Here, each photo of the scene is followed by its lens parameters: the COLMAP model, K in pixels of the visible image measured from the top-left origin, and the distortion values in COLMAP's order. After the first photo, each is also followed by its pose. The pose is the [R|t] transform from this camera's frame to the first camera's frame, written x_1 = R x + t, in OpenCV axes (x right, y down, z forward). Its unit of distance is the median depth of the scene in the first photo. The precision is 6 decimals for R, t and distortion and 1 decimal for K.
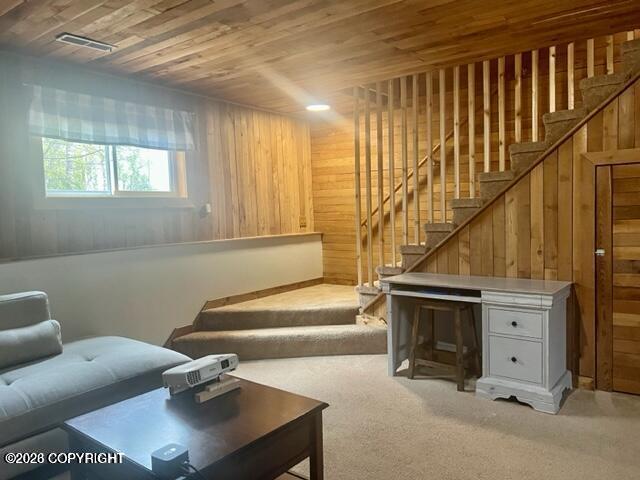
lens RADIAL K [[477.8, 0, 321.1], [0, 477.8, 242.7], [0, 0, 1]] dist [0.063993, -0.073876]
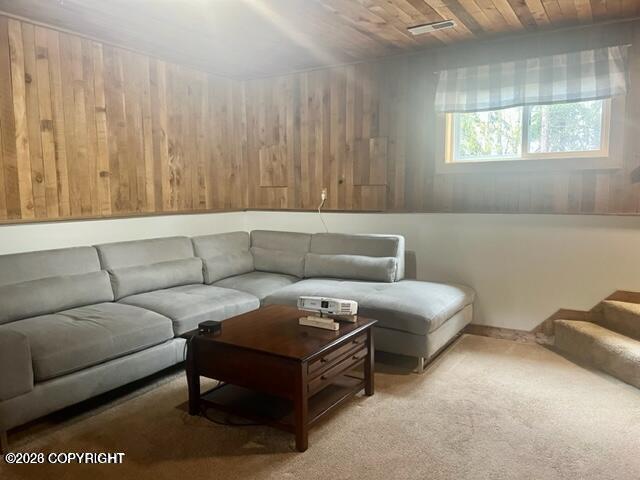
lens RADIAL K [[477.8, 0, 323.8], [0, 477.8, 238.2], [0, 0, 1]] dist [0.063993, -0.073876]
pose [[0.106651, 0.126446, -0.986224, 0.591094], [-0.066211, 0.990582, 0.119845, -0.029919], [0.992089, 0.052518, 0.114019, 0.547068]]
